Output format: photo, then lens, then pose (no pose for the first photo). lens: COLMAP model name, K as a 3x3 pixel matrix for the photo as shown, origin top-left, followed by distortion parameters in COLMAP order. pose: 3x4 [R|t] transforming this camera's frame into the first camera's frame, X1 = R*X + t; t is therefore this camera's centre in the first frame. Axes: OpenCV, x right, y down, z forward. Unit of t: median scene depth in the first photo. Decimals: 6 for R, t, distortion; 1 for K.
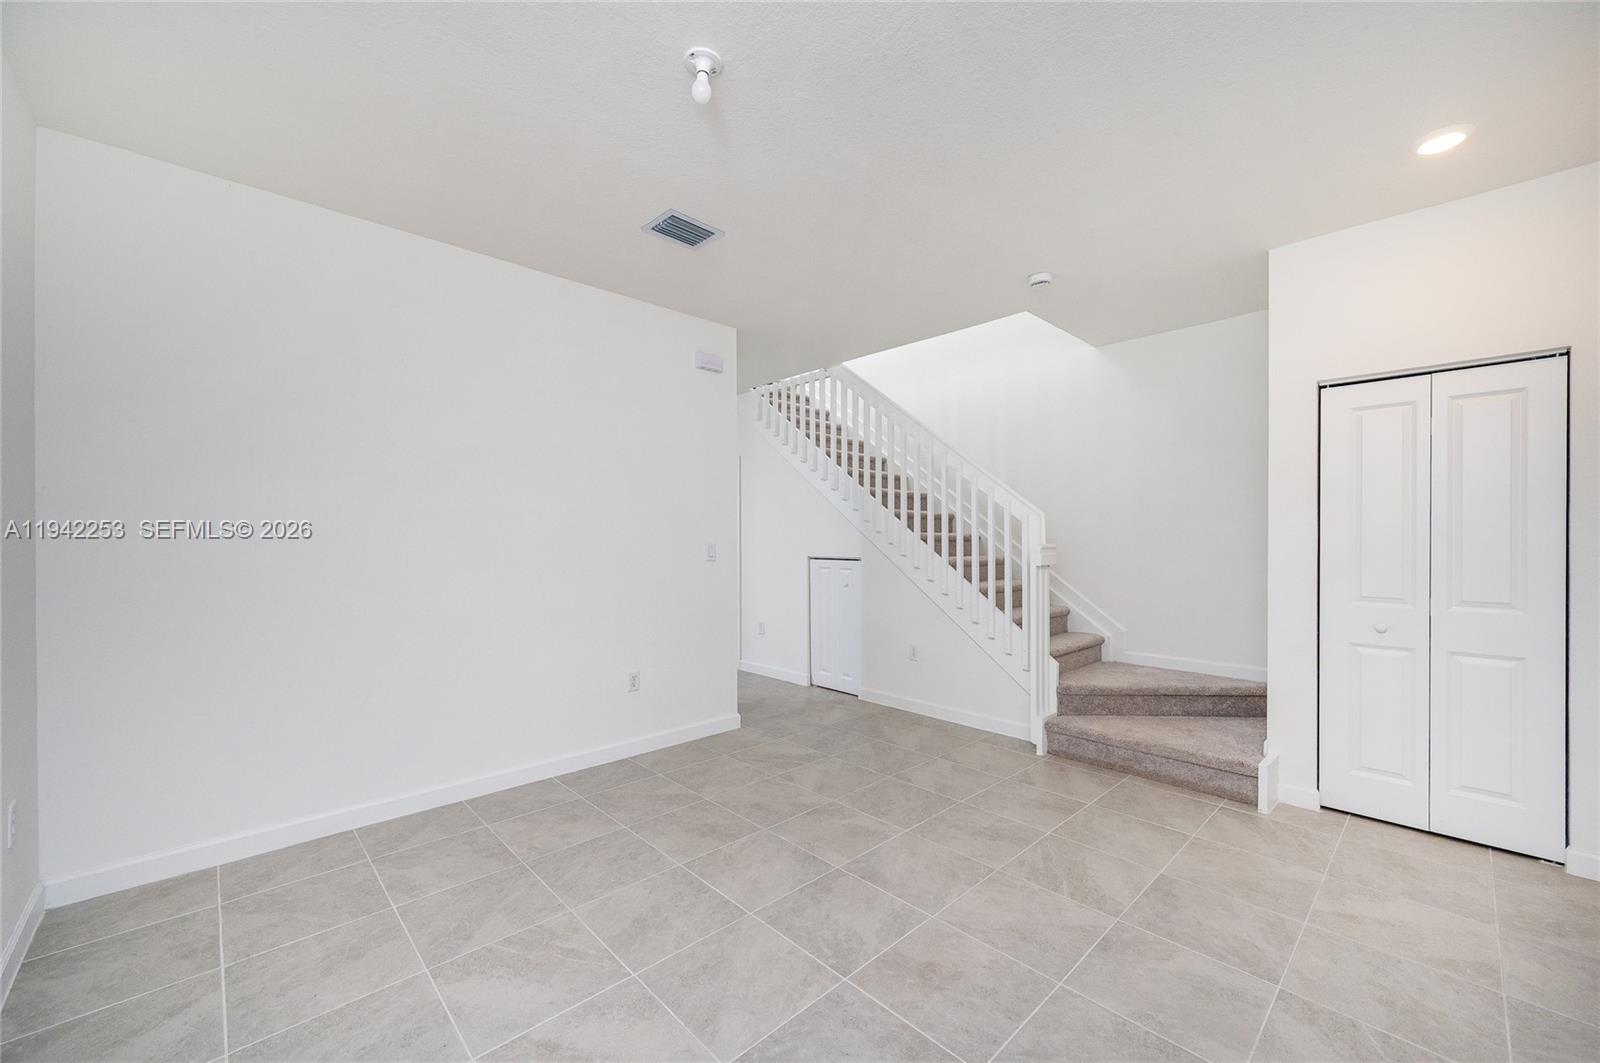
lens RADIAL K [[628.0, 0, 782.6], [0, 628.0, 537.7], [0, 0, 1]] dist [0.001987, 0.000438]
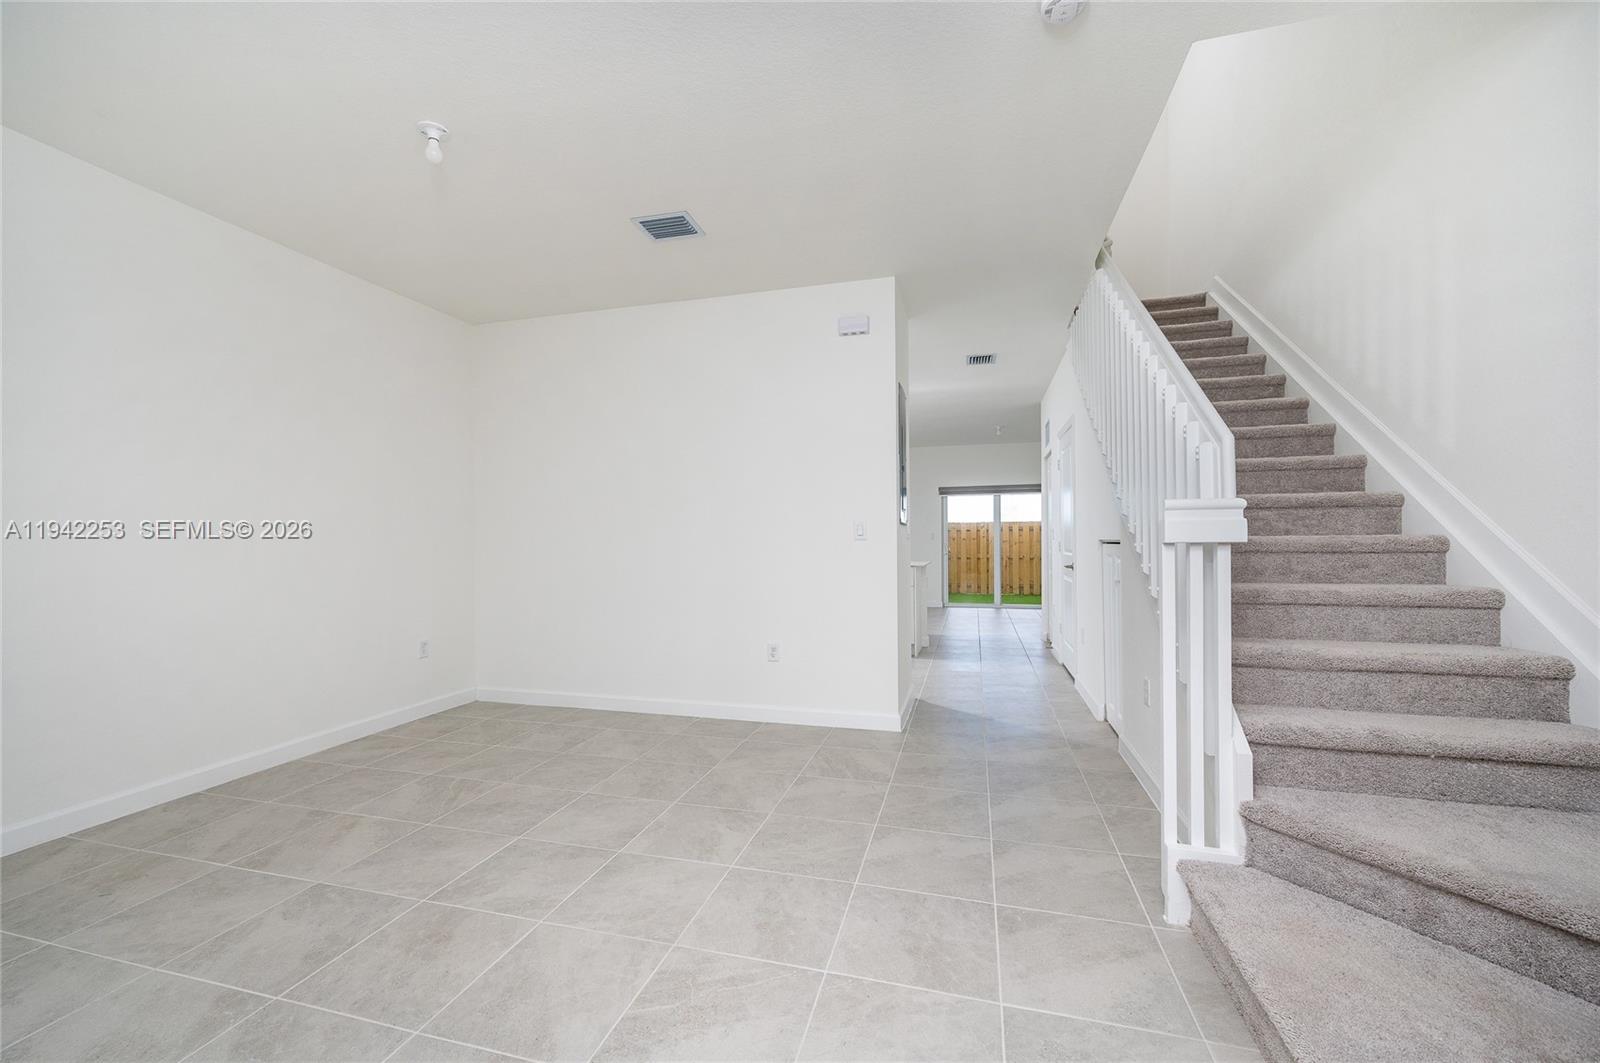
lens RADIAL K [[621.7, 0, 808.9], [0, 621.7, 541.0], [0, 0, 1]] dist [0.001256, 0.000087]
pose [[0.527413, -0.004448, -0.849598, 0.785936], [0.008645, 0.999963, 0.000132, 0.047165], [0.849565, -0.007415, 0.527432, 0.573139]]
